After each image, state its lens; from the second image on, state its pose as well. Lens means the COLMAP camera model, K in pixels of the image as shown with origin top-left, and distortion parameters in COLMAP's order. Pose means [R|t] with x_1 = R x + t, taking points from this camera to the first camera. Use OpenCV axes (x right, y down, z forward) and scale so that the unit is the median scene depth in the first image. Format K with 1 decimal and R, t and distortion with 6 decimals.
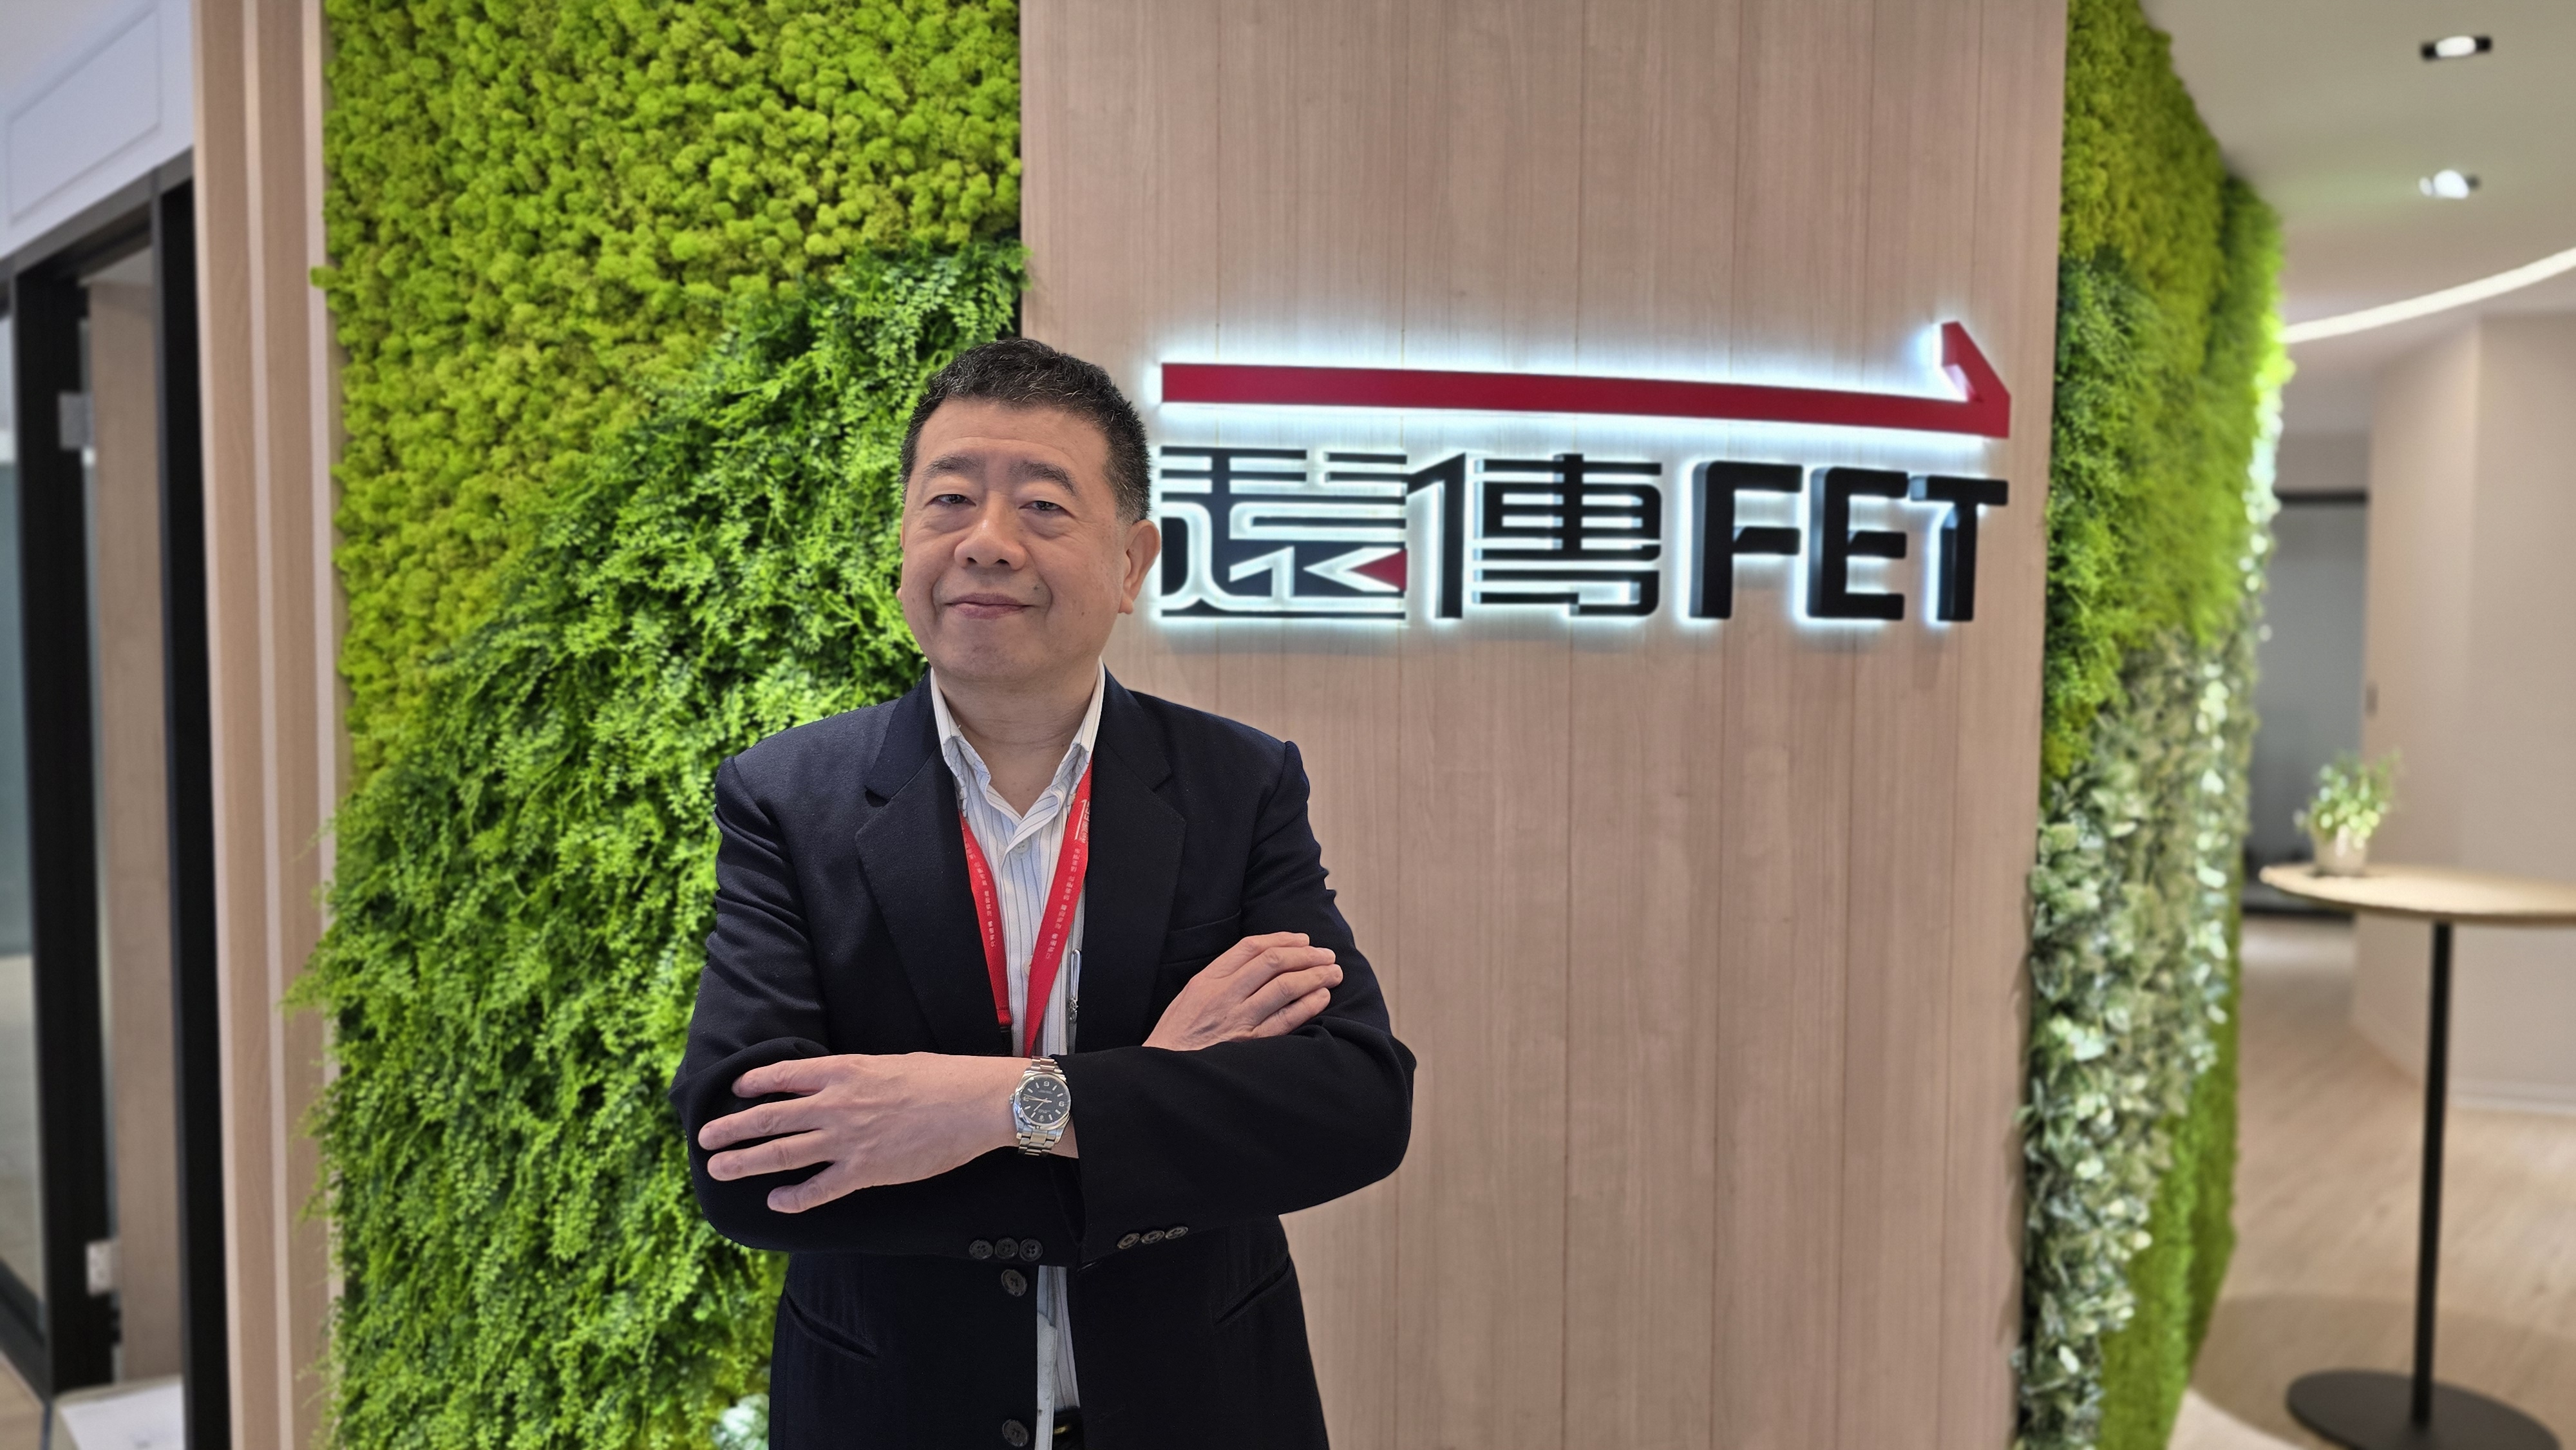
lens RADIAL K [[1730.0, 0, 1276.5], [0, 1730.0, 712.6], [0, 0, 1]] dist [0.006436, -0.005289]
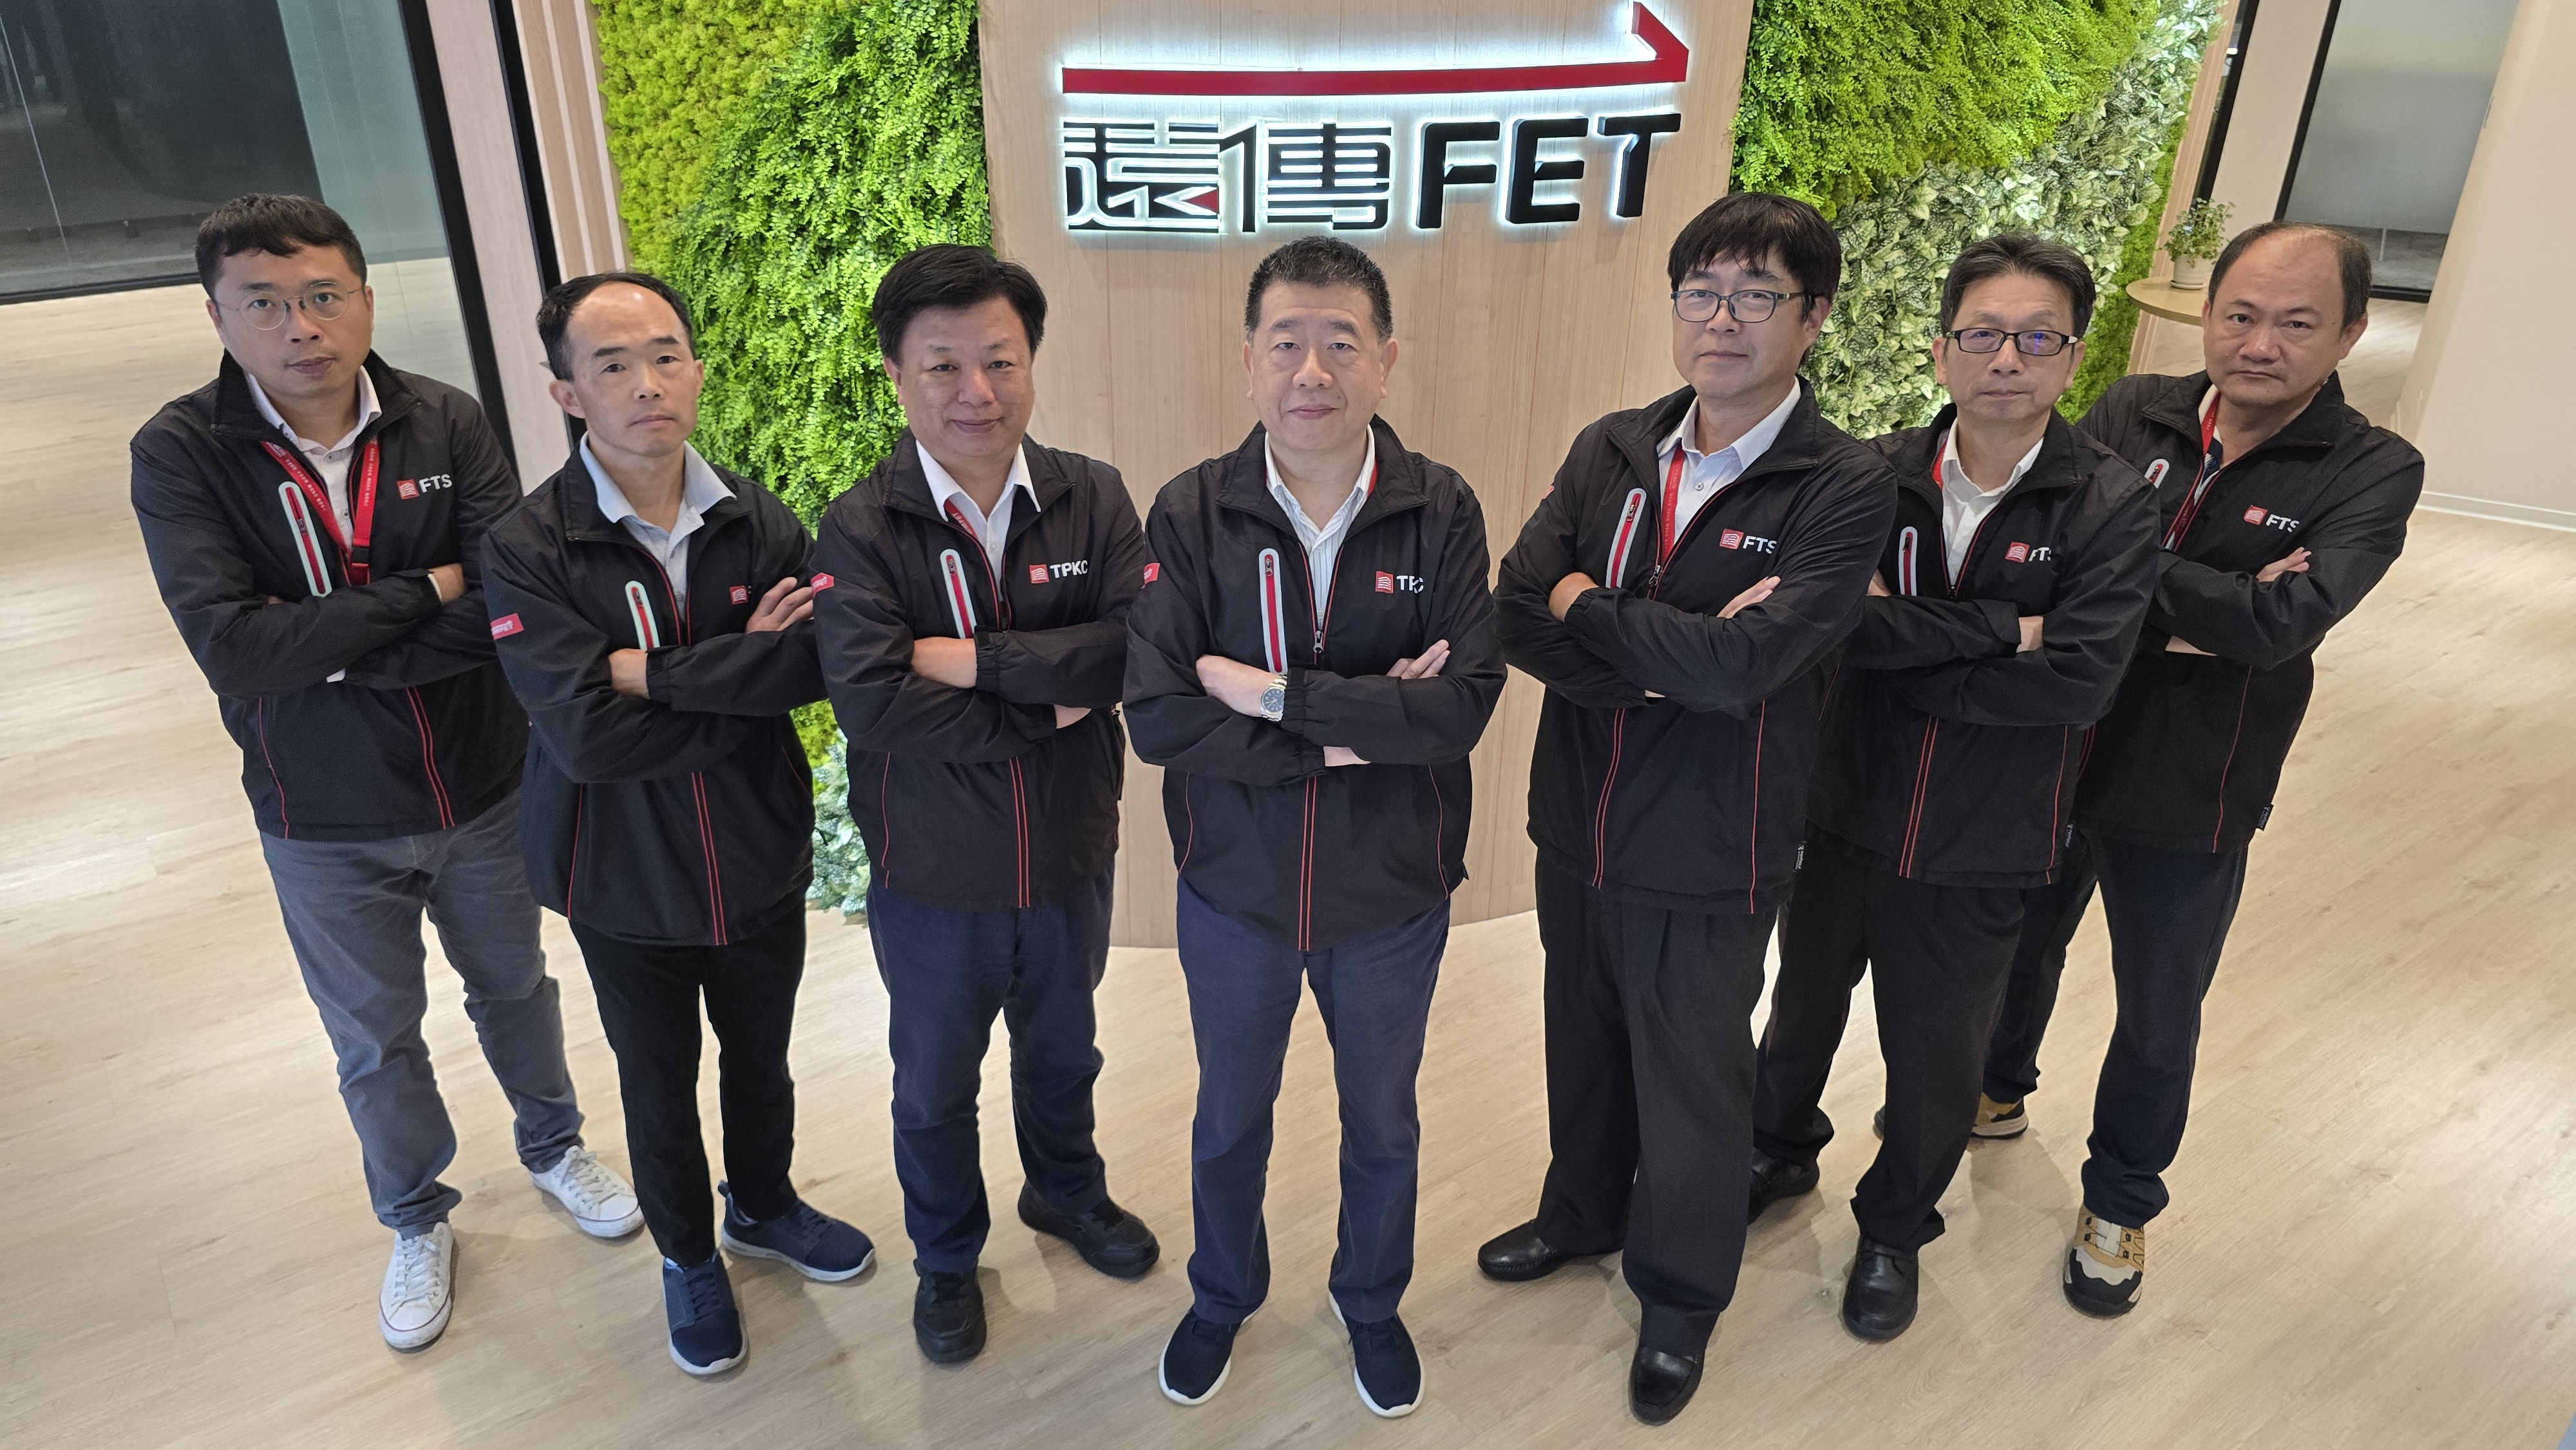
lens RADIAL K [[1730.0, 0, 1295.6], [0, 1730.0, 724.4], [0, 0, 1]] dist [0.006436, -0.005289]
pose [[0.984645, 0.085725, -0.152068, 0.425669], [-0.016981, 0.914022, 0.405310, -0.286806], [0.173738, -0.396504, 0.901443, -0.628609]]
